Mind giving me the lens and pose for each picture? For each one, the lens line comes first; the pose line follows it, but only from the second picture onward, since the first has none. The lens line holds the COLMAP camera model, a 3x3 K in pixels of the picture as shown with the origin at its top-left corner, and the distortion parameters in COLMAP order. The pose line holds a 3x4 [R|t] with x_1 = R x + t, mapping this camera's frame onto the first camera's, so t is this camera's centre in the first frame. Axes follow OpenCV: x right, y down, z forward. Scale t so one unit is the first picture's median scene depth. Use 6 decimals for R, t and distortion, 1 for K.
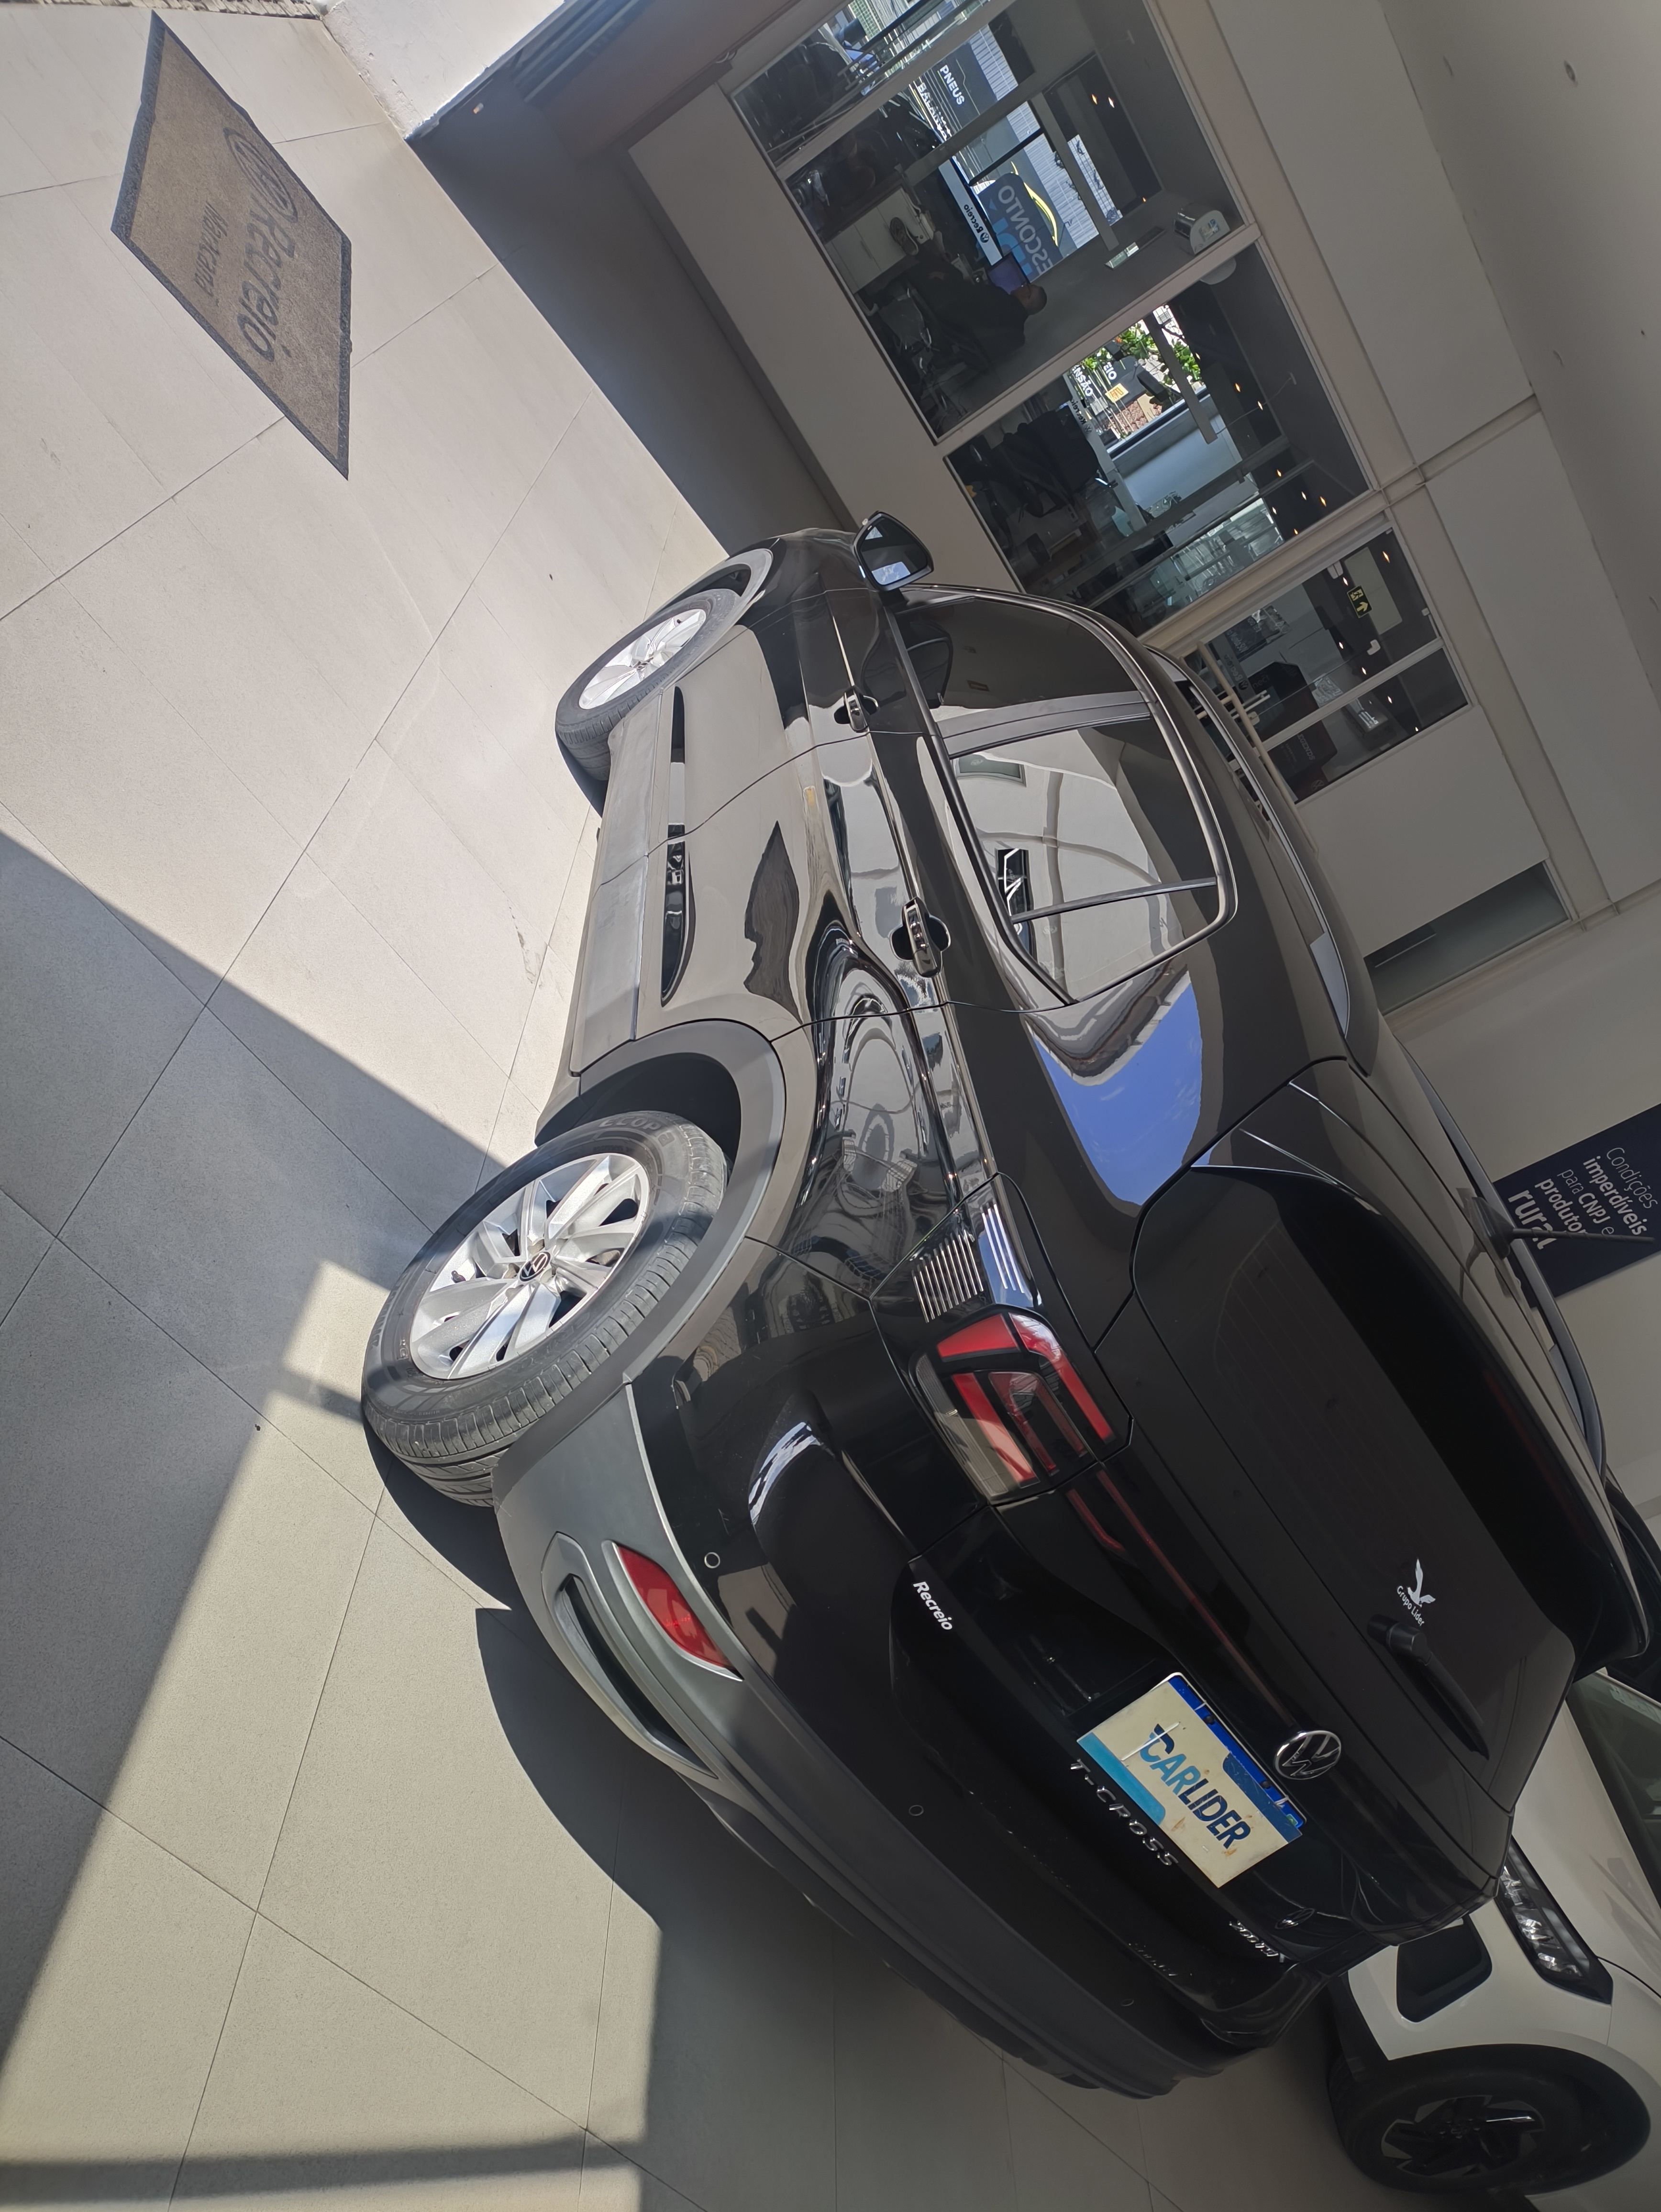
lens RADIAL K [[1616.3, 0, 809.8], [0, 1616.3, 1103.8], [0, 0, 1]] dist [0.040936, -0.049256]
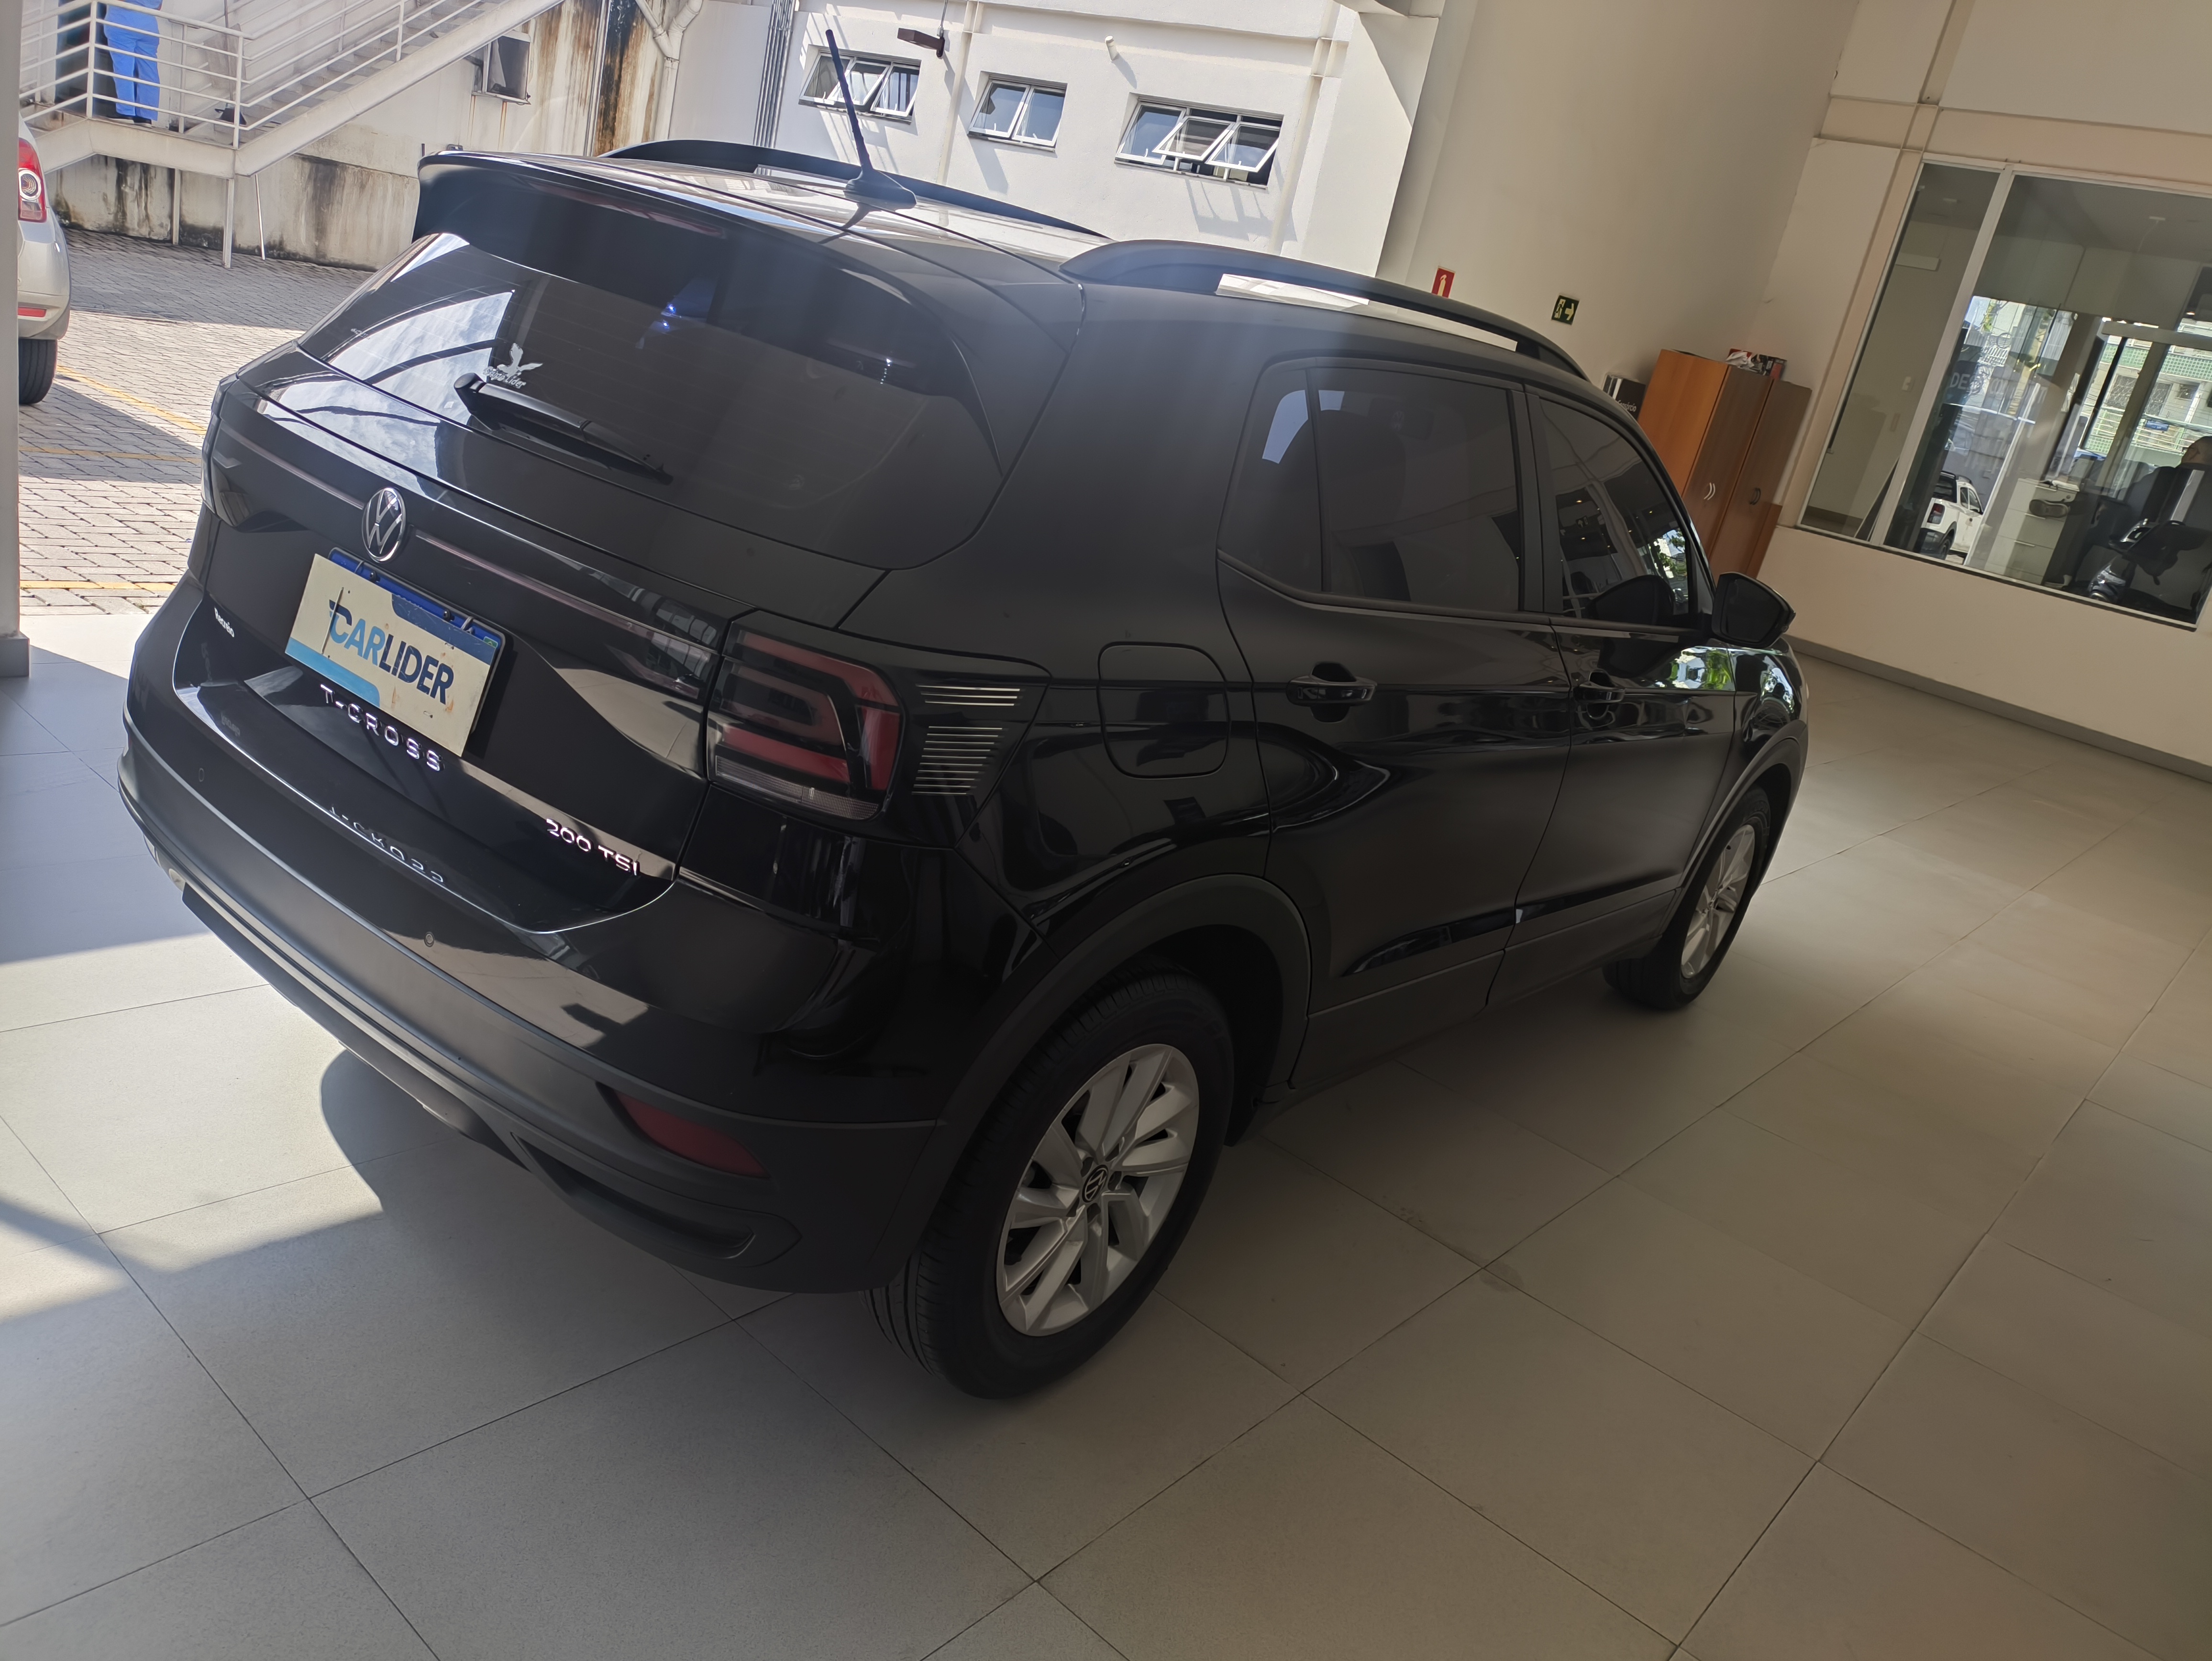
lens RADIAL K [[1616.3, 0, 1143.7], [0, 1616.3, 846.8], [0, 0, 1]] dist [0.040936, -0.049256]
pose [[0.604085, -0.563653, -0.563362, 0.950375], [0.091961, 0.751506, -0.653285, 1.139643], [0.791596, 0.342832, 0.505808, 0.884669]]
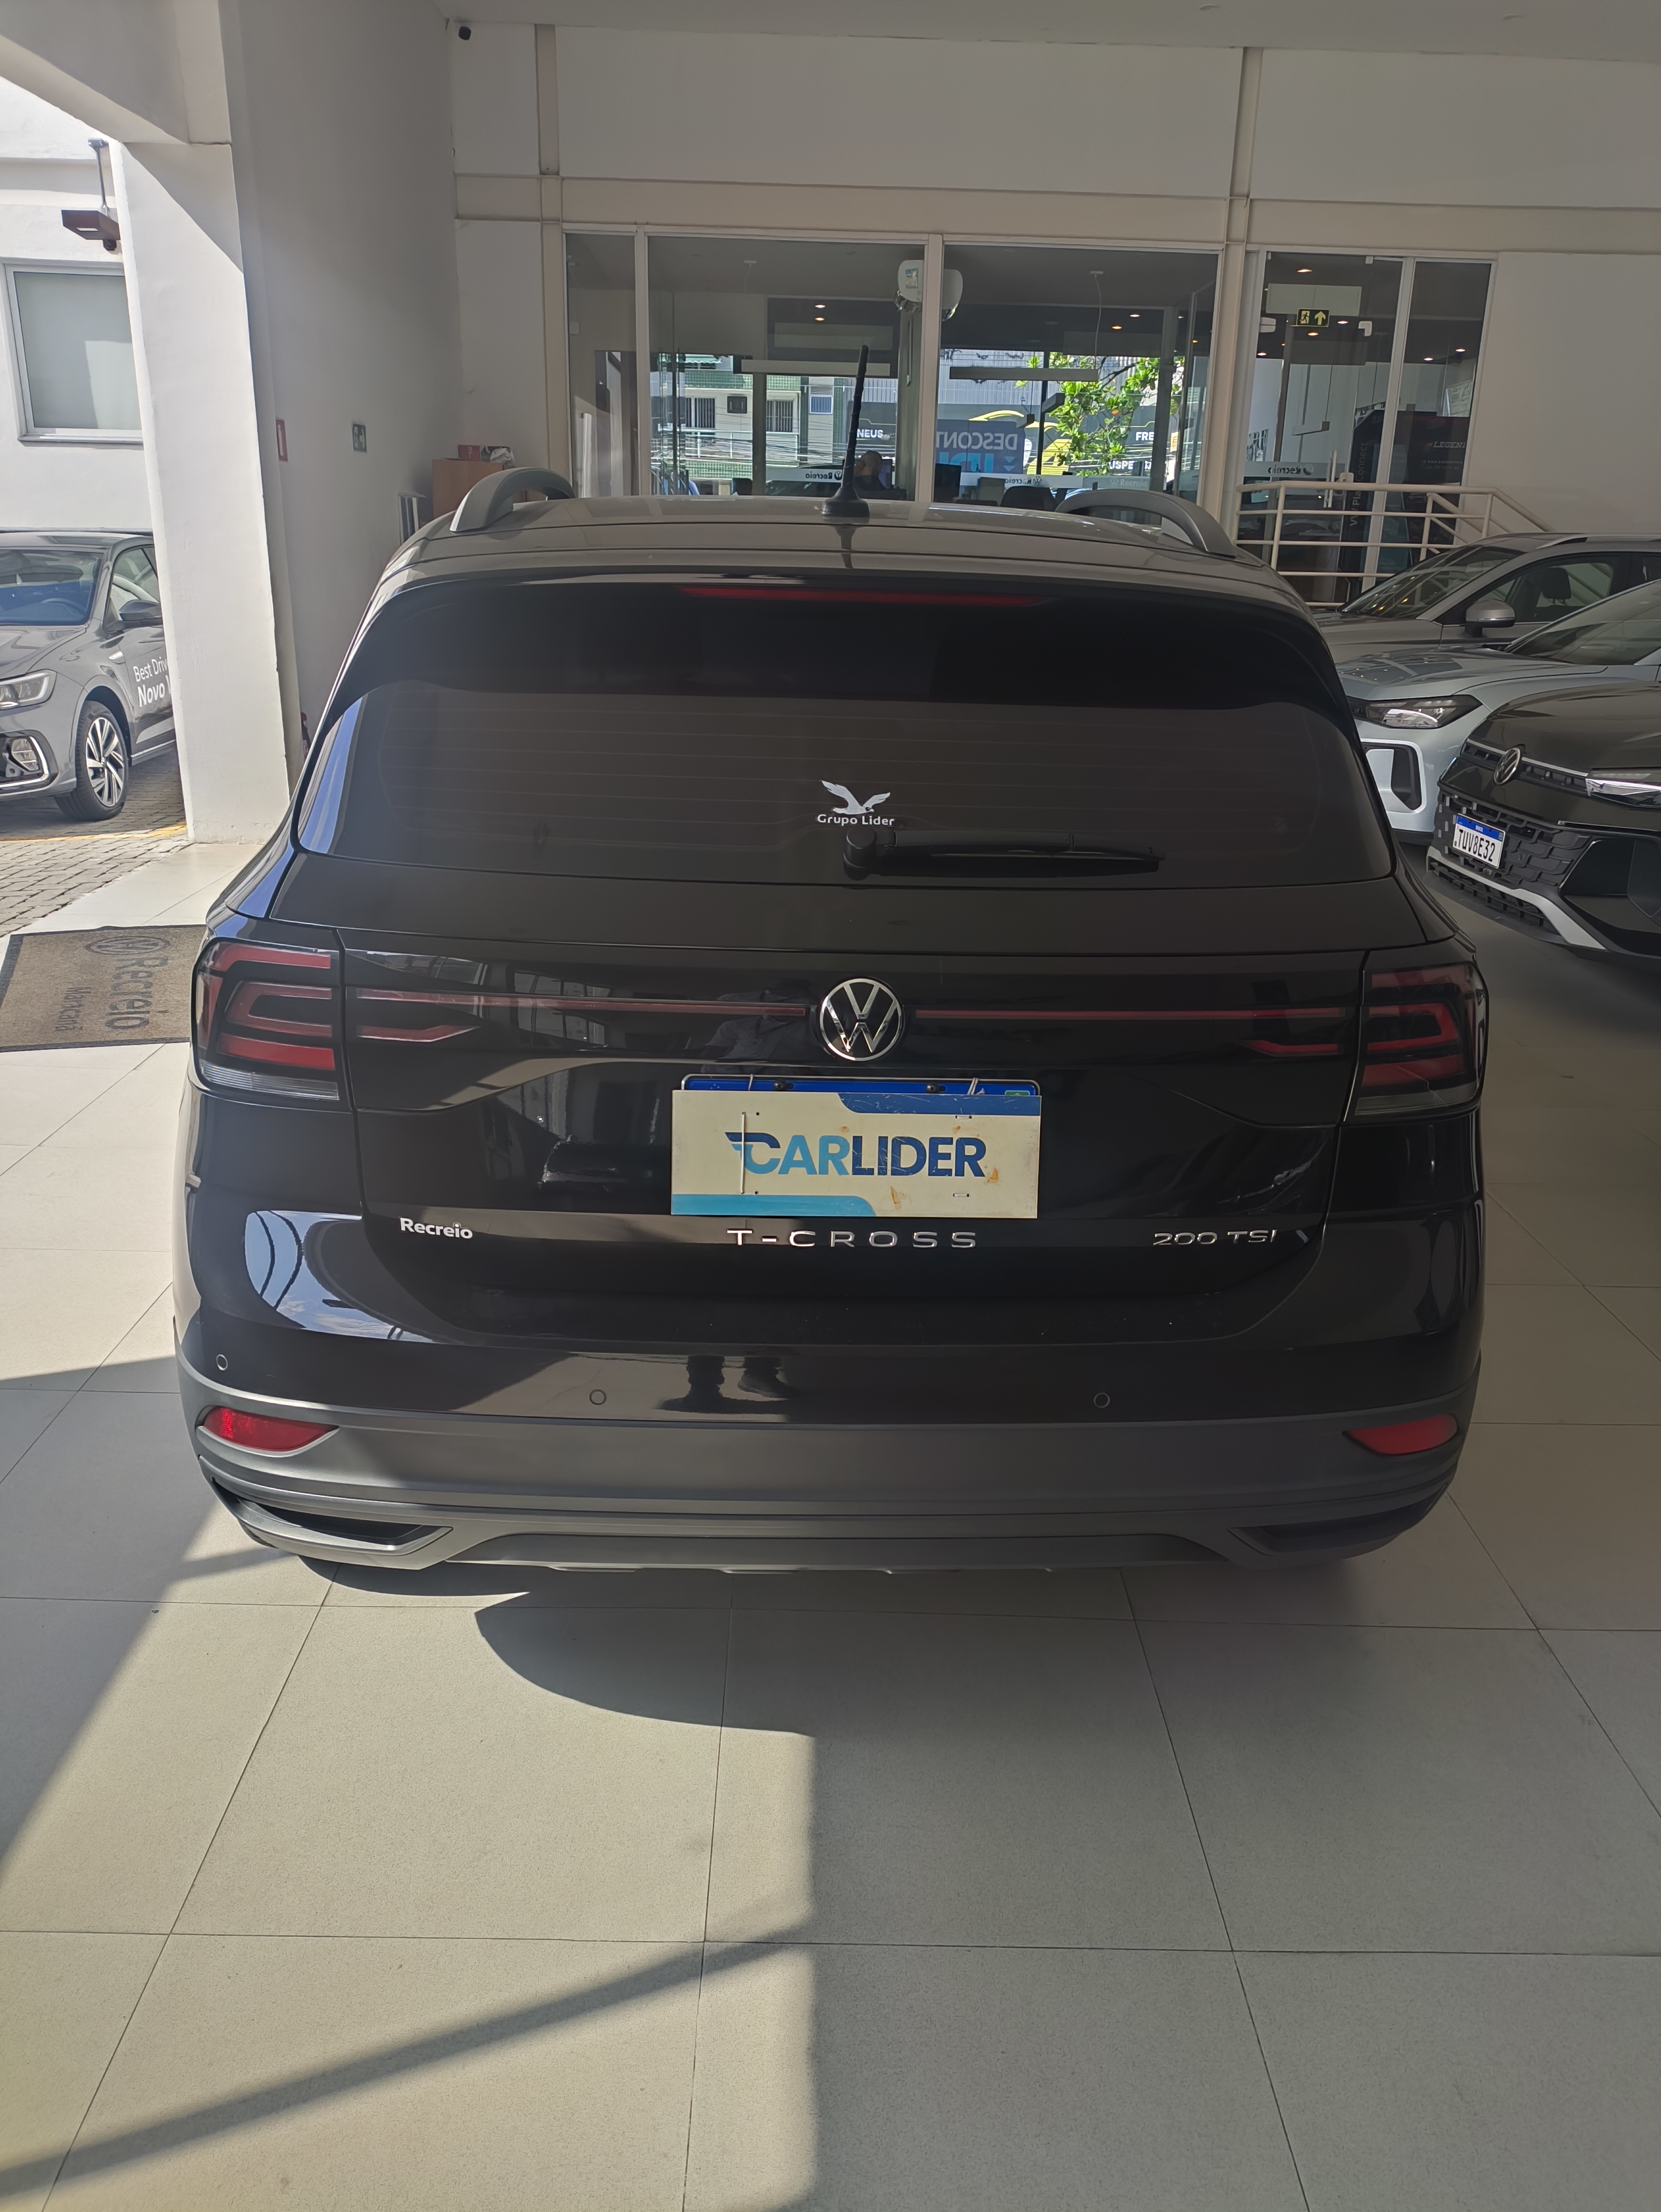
lens RADIAL K [[1616.3, 0, 839.5], [0, 1616.3, 1114.4], [0, 0, 1]] dist [0.040936, -0.049256]
pose [[0.579060, -0.769623, -0.269017, 0.460615], [0.690677, 0.638405, -0.339711, 0.668674], [0.433192, 0.010909, 0.901236, 0.232073]]
